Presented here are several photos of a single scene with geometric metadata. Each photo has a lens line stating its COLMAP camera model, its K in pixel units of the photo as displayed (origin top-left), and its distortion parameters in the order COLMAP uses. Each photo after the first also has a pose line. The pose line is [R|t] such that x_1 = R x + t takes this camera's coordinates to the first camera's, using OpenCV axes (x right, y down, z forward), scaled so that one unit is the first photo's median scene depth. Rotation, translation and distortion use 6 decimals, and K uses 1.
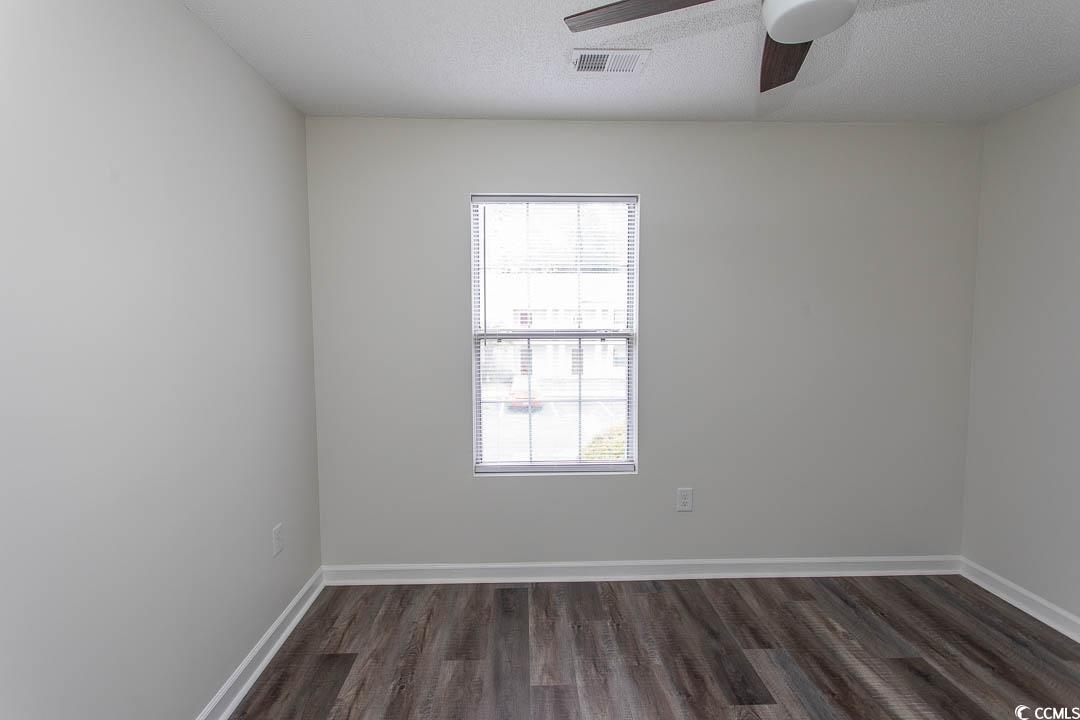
lens RADIAL K [[507.7, 0, 538.0], [0, 507.7, 357.7], [0, 0, 1]] dist [0.001484, 0.000459]
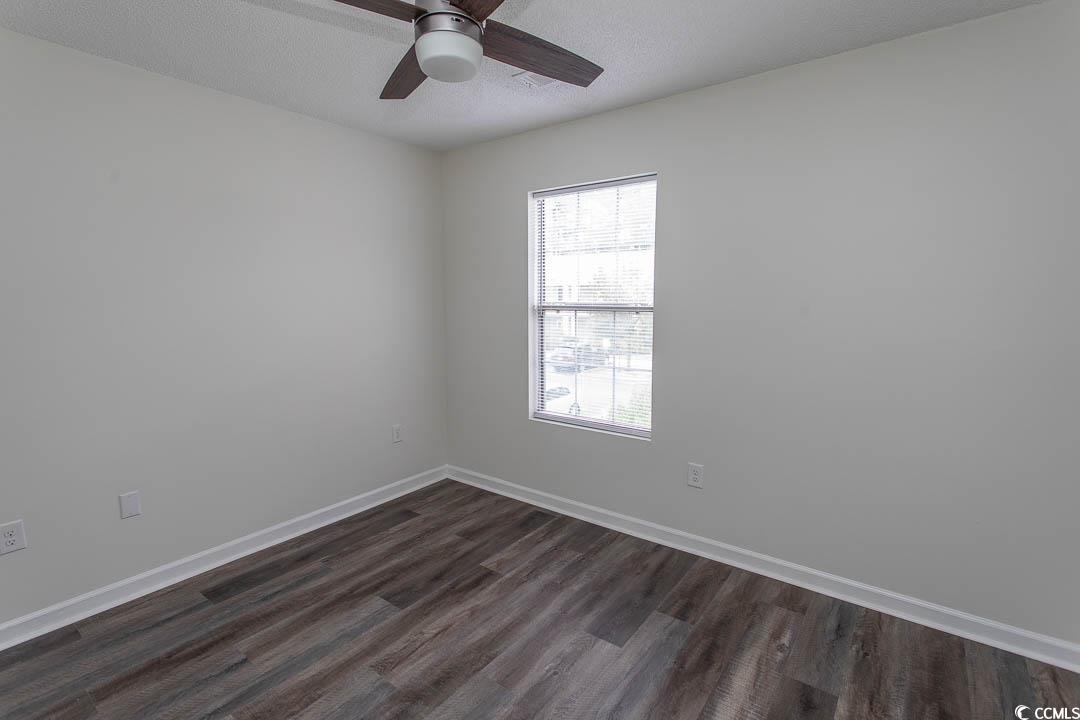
lens RADIAL K [[507.7, 0, 538.0], [0, 507.7, 357.7], [0, 0, 1]] dist [0.001484, 0.000459]
pose [[0.779017, 0.076817, -0.622279, 0.689275], [-0.045989, 0.996794, 0.065477, -0.002105], [0.625313, -0.022390, 0.780052, 0.036611]]
